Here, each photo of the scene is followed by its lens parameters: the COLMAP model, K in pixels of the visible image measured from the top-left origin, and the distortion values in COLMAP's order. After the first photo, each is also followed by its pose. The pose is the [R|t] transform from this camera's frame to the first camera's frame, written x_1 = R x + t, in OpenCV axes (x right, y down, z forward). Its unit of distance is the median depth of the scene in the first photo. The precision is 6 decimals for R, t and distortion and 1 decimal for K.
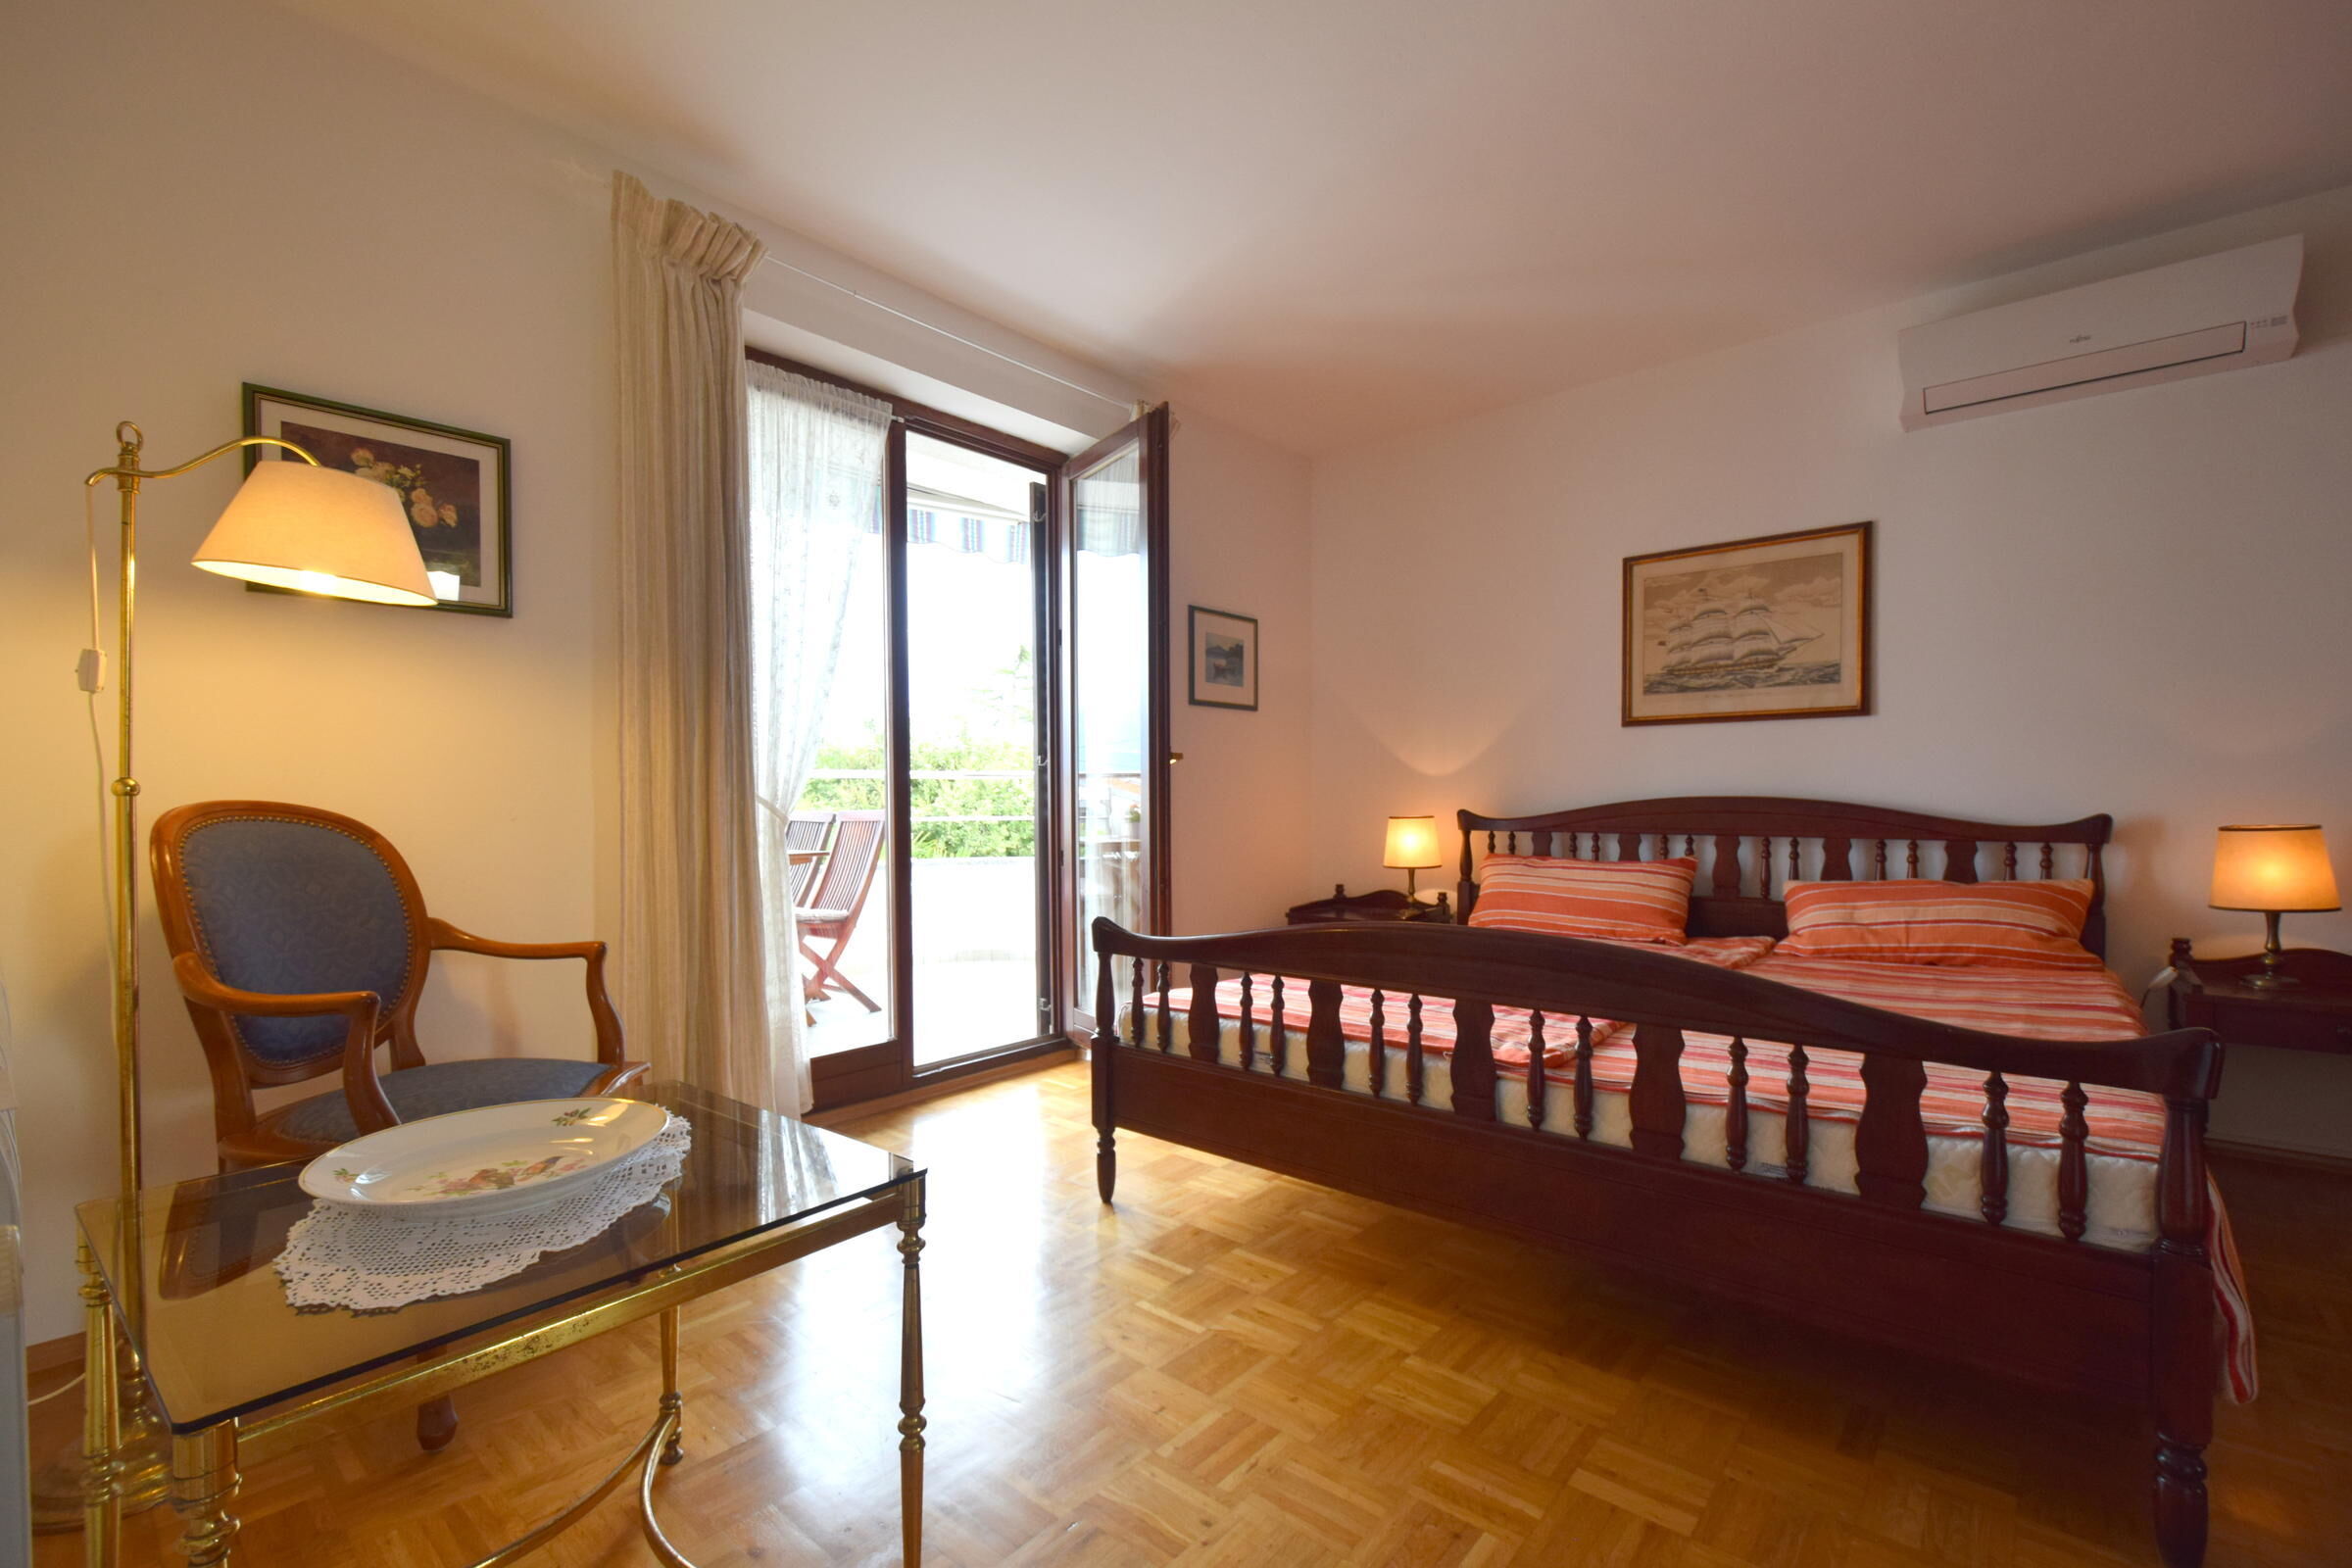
lens RADIAL K [[1028.8, 0, 1187.2], [0, 1028.8, 818.8], [0, 0, 1]] dist [0.002054, -0.004993]
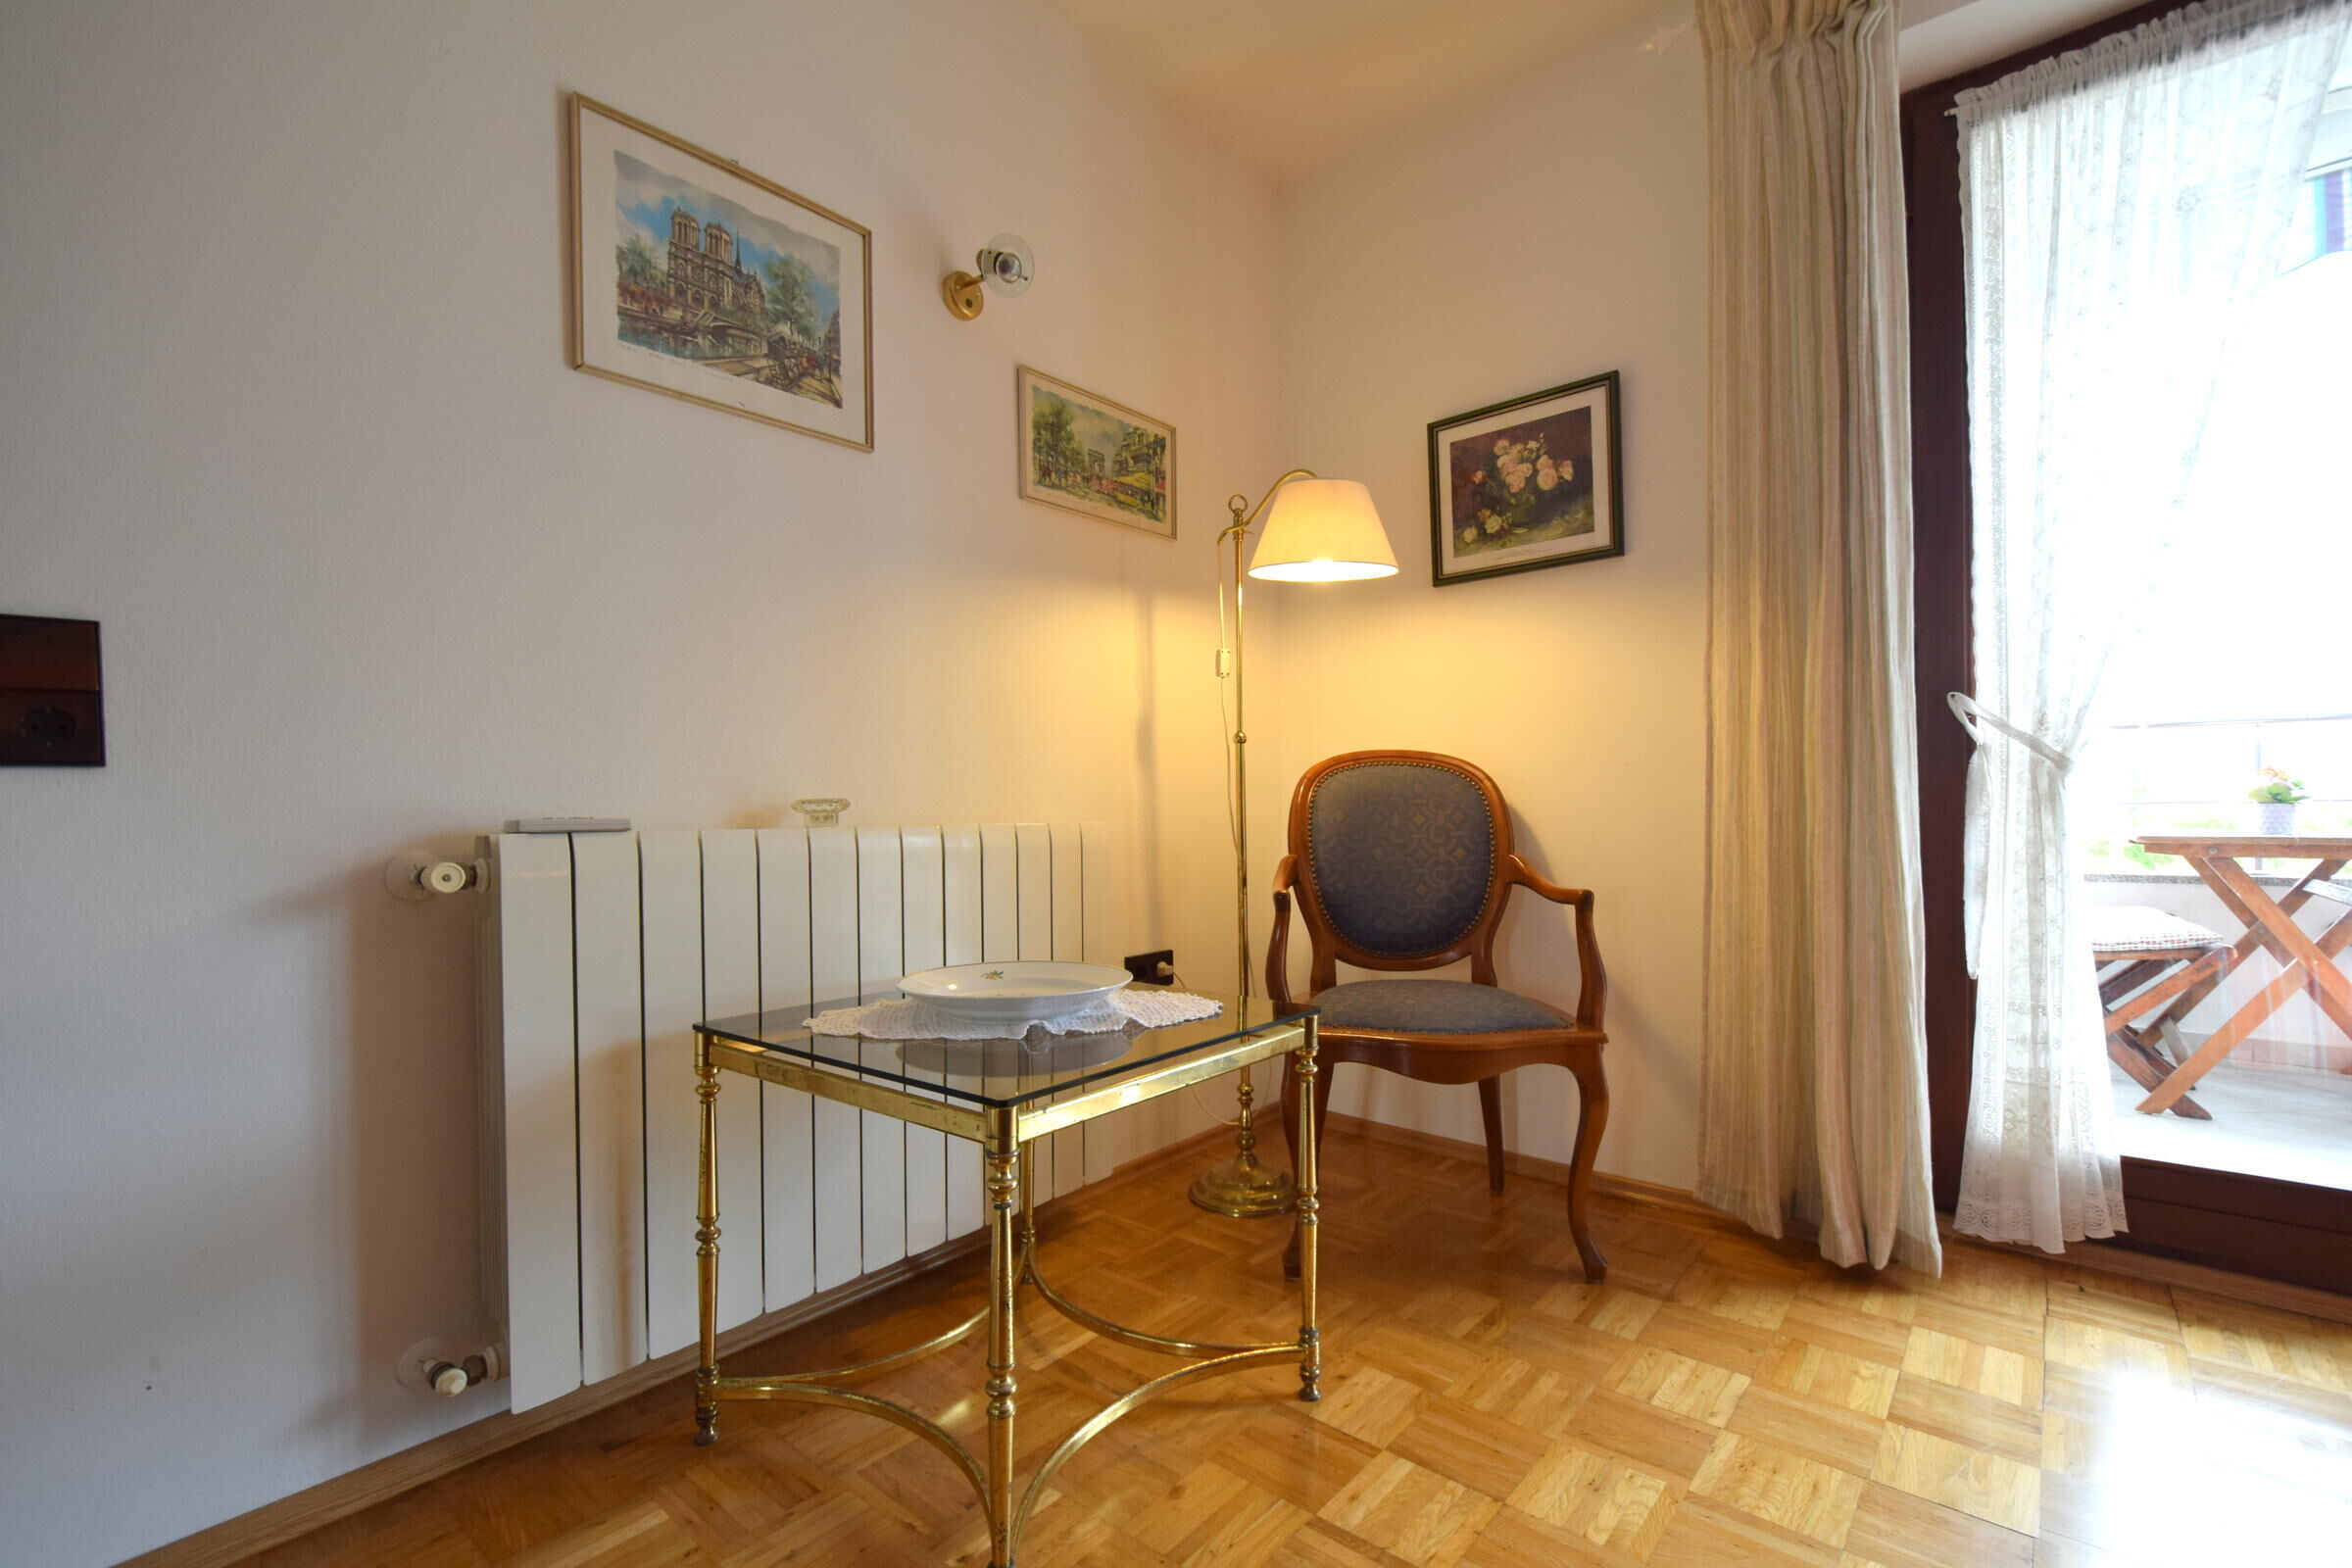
lens RADIAL K [[1028.8, 0, 1187.2], [0, 1028.8, 818.8], [0, 0, 1]] dist [0.002054, -0.004993]
pose [[0.006299, 0.011237, -0.999917, 0.316120], [-0.010450, 0.999883, 0.011170, 0.047046], [0.999926, 0.010379, 0.006416, 0.605460]]
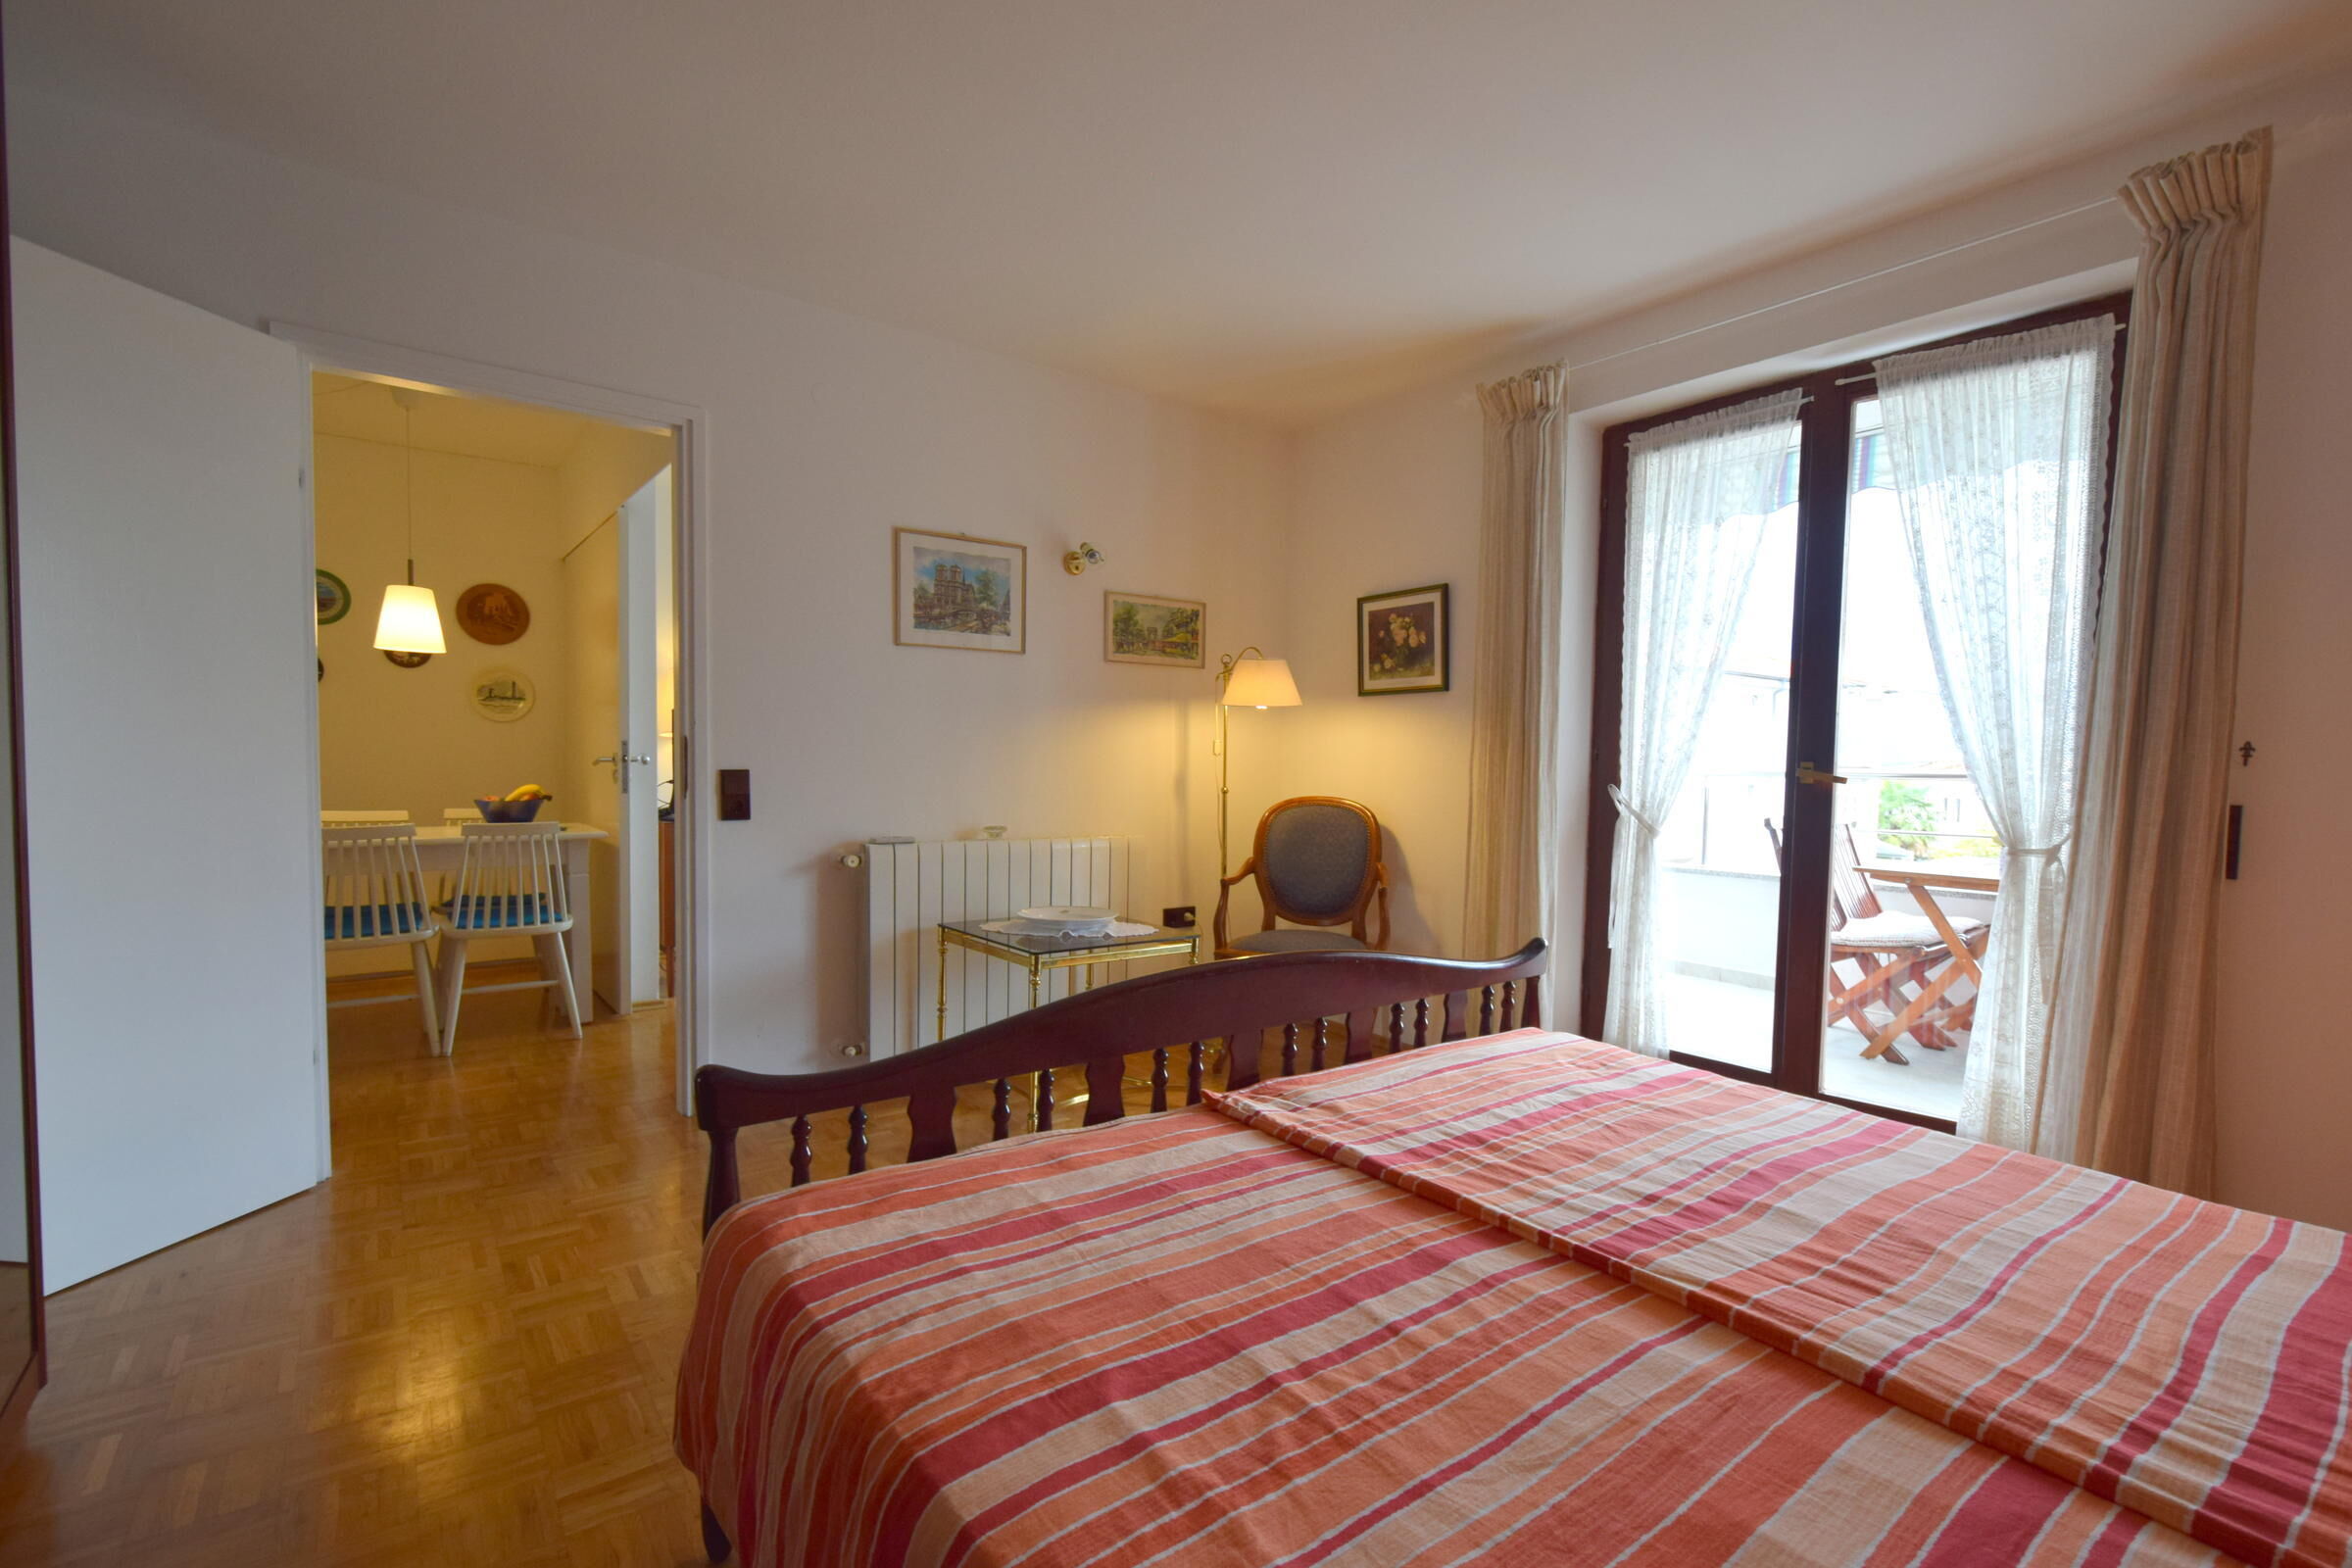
lens RADIAL K [[1053.4, 0, 1181.5], [0, 1053.4, 817.6], [0, 0, 1]] dist [0.006021, -0.004805]
pose [[-0.221798, 0.050535, -0.973782, 1.117498], [-0.037159, 0.997493, 0.060229, -0.081260], [0.974384, 0.049543, -0.219365, 0.994095]]
